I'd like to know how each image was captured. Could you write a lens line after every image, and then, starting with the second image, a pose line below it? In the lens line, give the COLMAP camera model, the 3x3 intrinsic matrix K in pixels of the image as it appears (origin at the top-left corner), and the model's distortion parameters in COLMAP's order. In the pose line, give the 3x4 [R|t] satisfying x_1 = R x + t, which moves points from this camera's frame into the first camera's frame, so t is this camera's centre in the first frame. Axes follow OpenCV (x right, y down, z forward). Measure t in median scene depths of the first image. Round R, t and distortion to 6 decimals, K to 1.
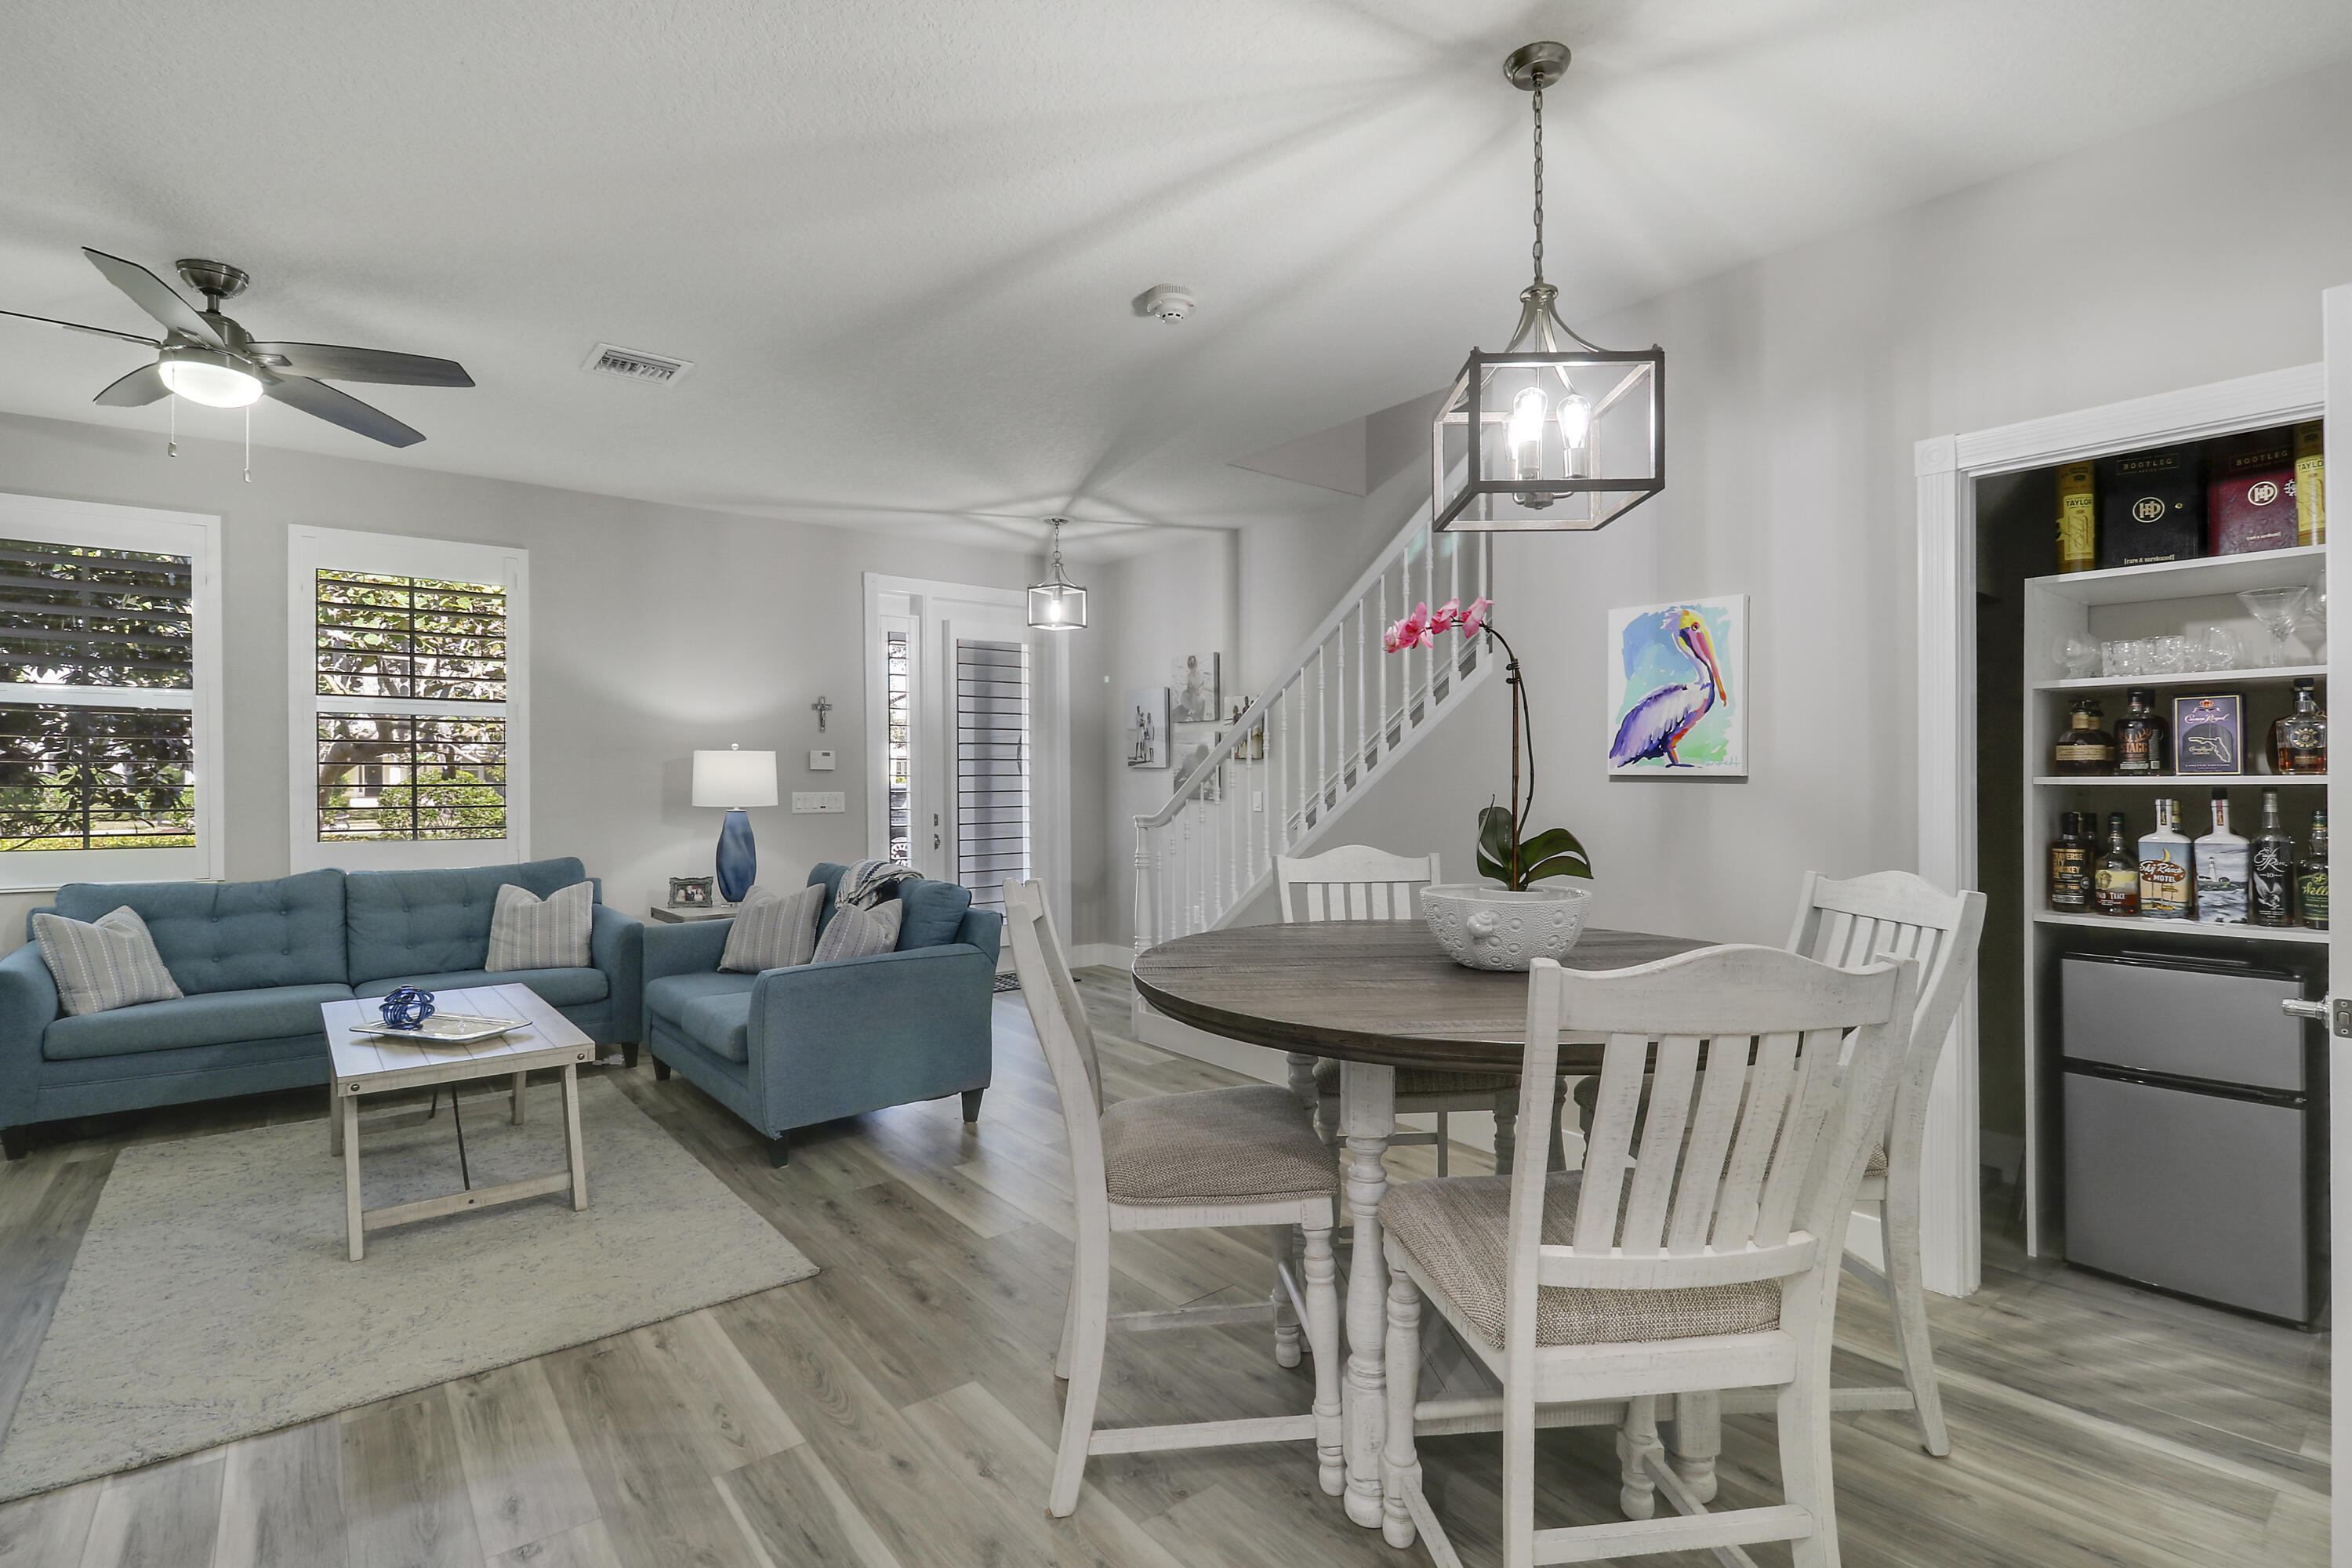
lens RADIAL K [[1104.9, 0, 1188.1], [0, 1104.9, 788.9], [0, 0, 1]] dist [-0.003945, -0.004259]
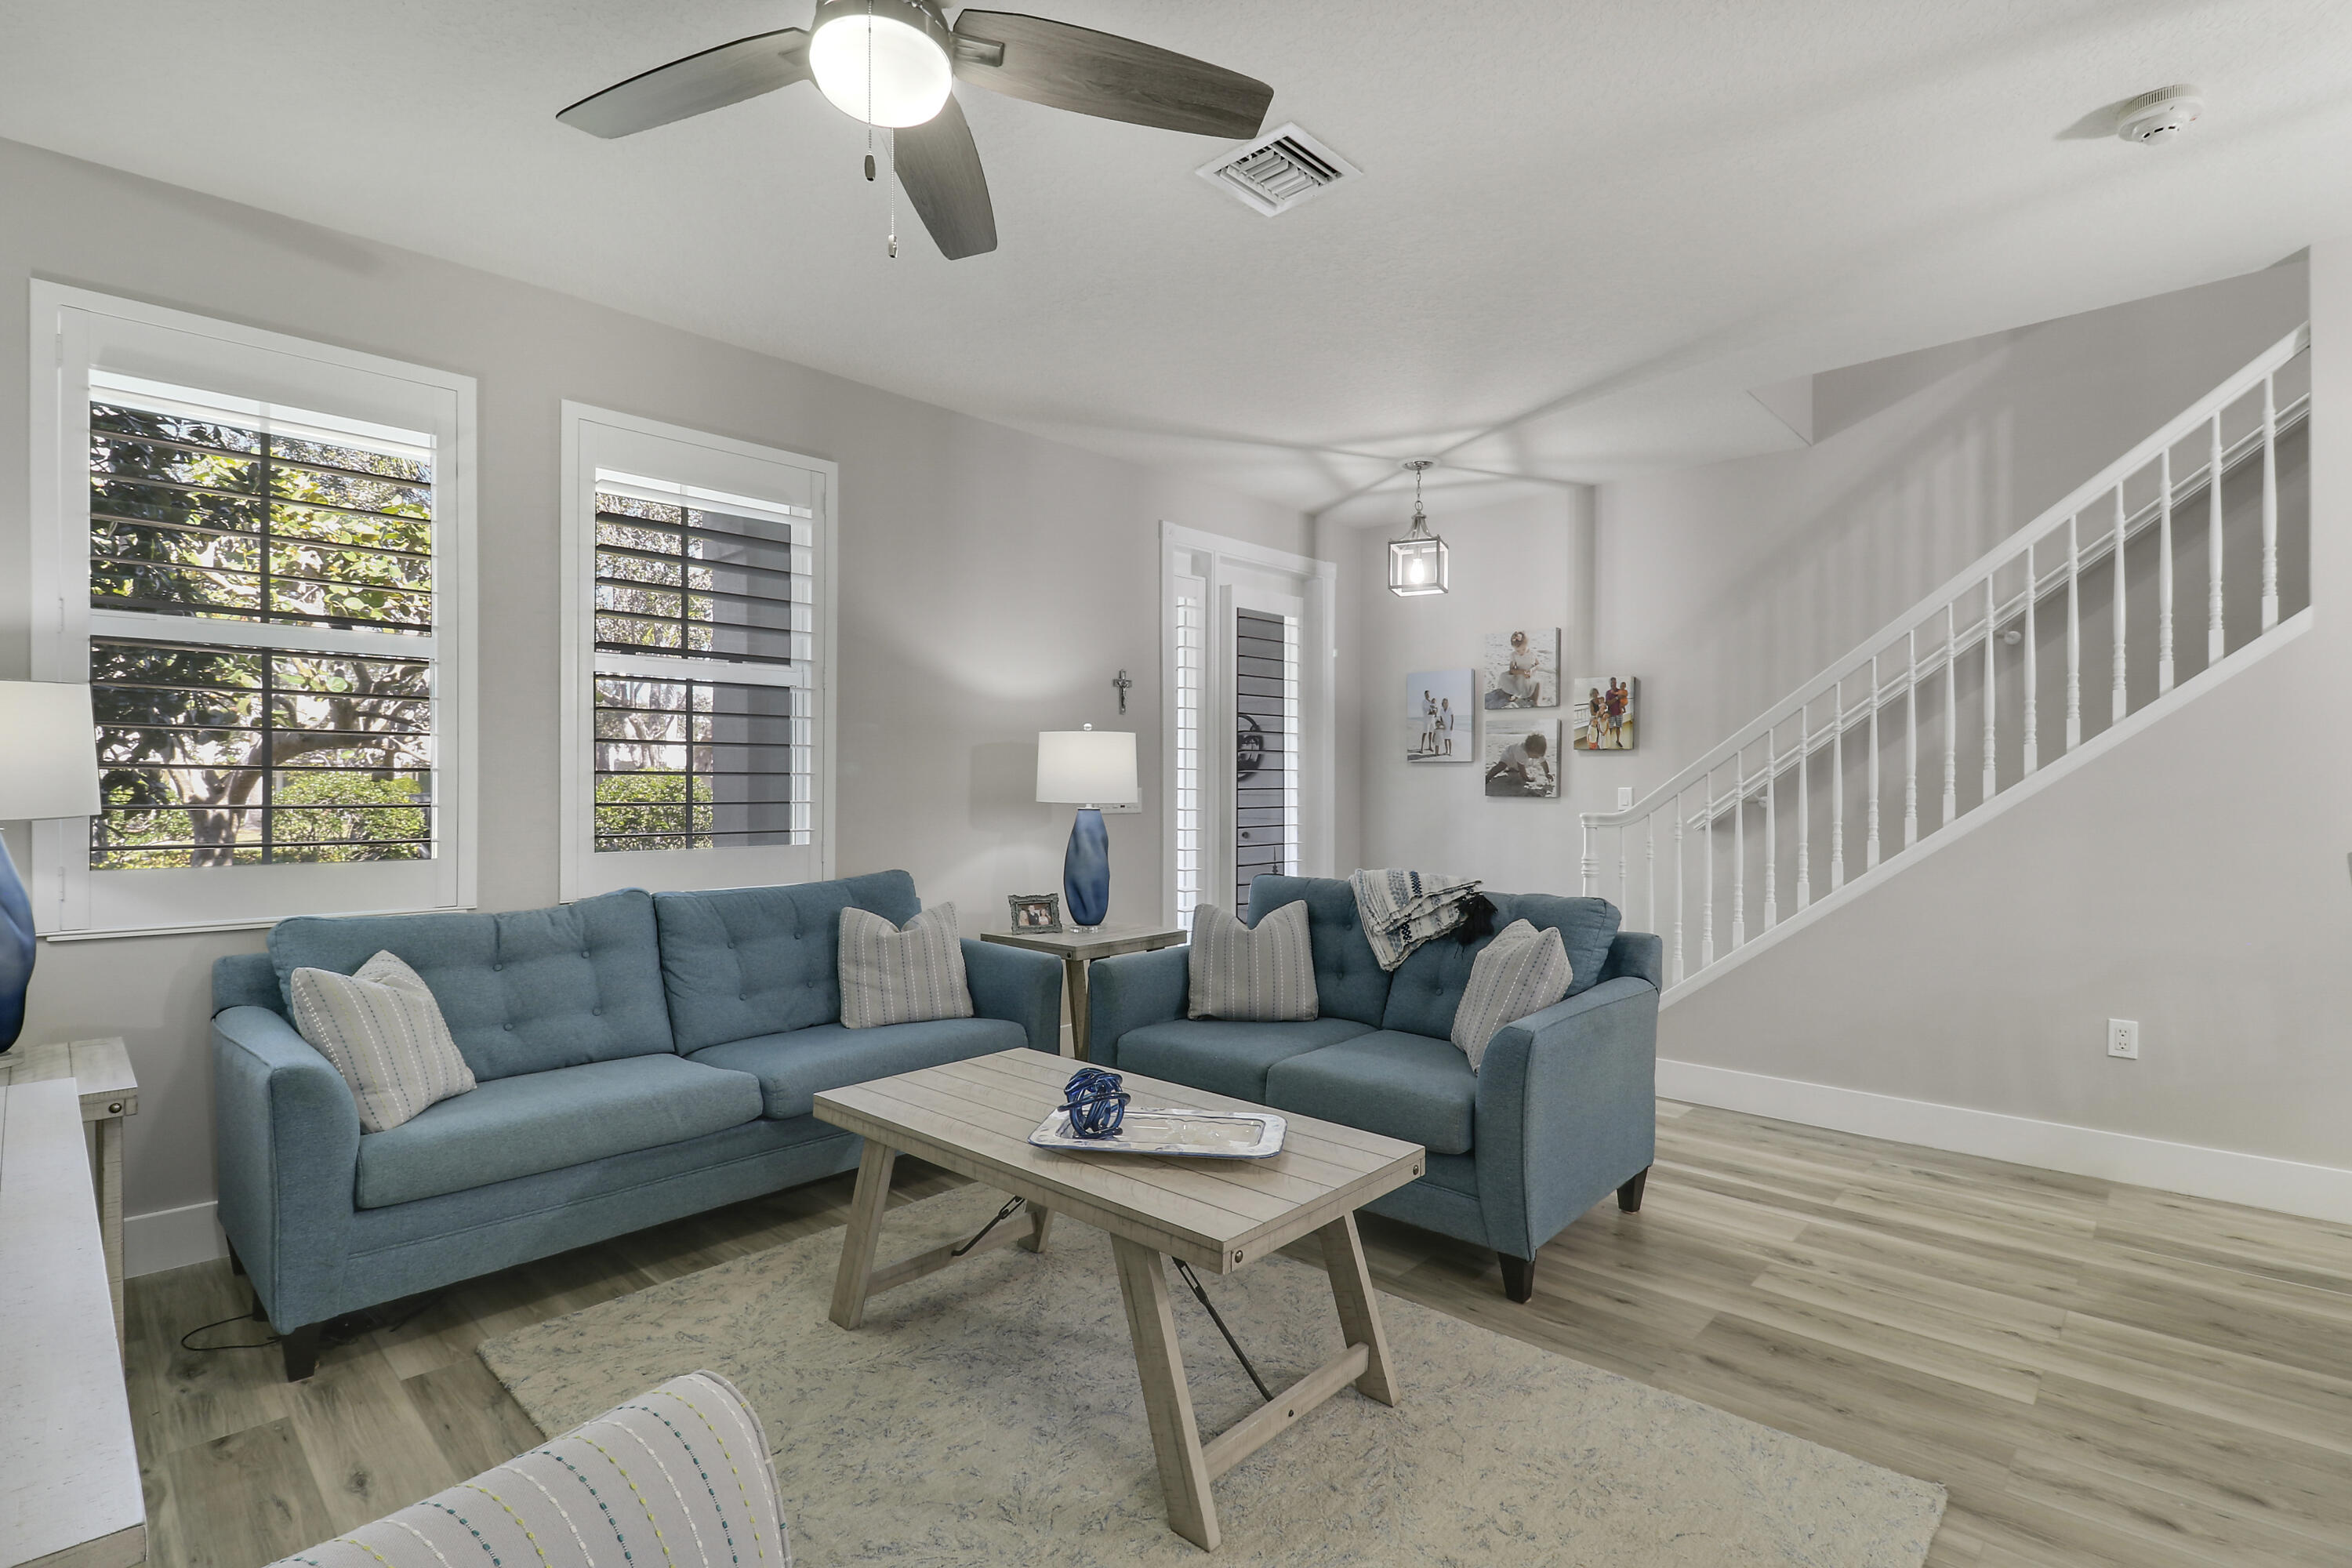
lens RADIAL K [[1104.9, 0, 1202.7], [0, 1104.9, 781.7], [0, 0, 1]] dist [-0.003945, -0.004259]
pose [[0.989023, 0.000877, 0.147758, -0.521576], [0.001538, 0.999867, -0.016232, 0.015801], [-0.147752, 0.016281, 0.988890, 0.249500]]
